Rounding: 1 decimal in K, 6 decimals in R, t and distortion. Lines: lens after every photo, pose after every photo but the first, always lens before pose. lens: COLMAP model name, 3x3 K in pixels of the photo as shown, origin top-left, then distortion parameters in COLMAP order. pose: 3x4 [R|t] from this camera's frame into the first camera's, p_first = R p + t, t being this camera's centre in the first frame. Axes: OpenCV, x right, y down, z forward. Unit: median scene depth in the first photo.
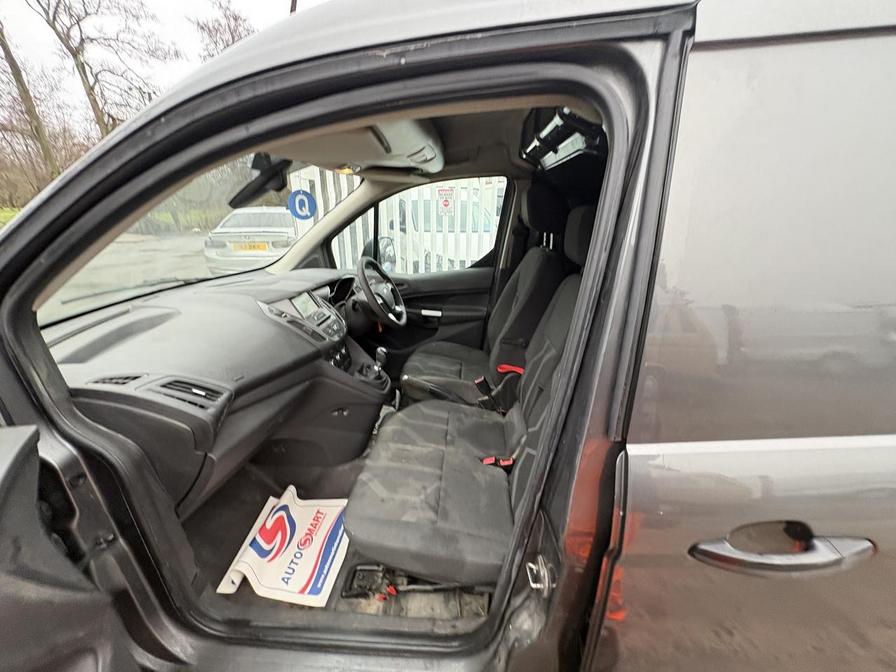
lens RADIAL K [[353.5, 0, 434.3], [0, 353.5, 338.4], [0, 0, 1]] dist [0.000796, 0.000433]
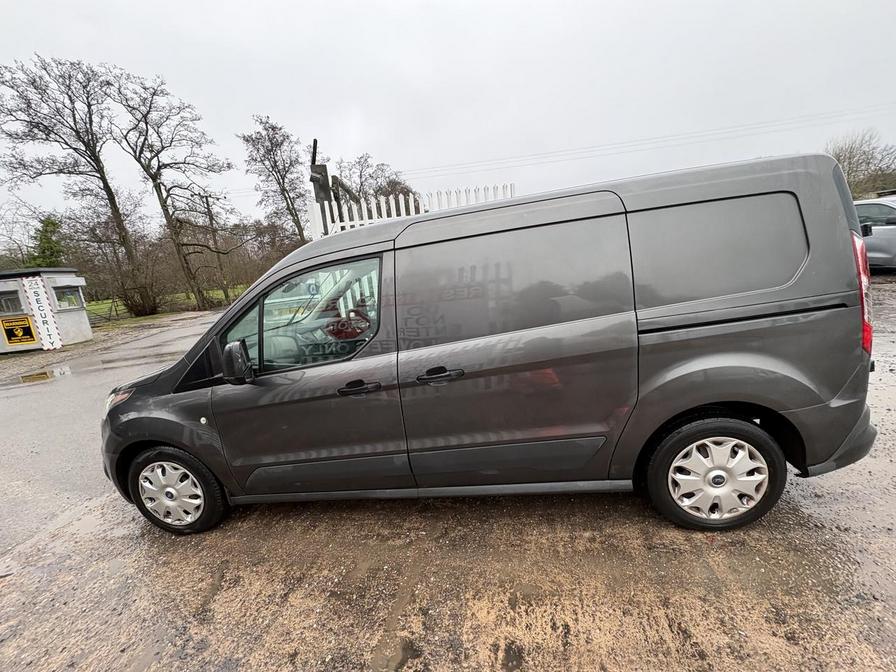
lens RADIAL K [[353.5, 0, 441.8], [0, 353.5, 334.3], [0, 0, 1]] dist [0.000796, 0.000433]
pose [[0.993185, -0.095351, -0.067023, 0.046661], [0.084772, 0.985641, -0.146033, 0.025719], [0.079985, 0.139356, 0.987007, -0.094030]]
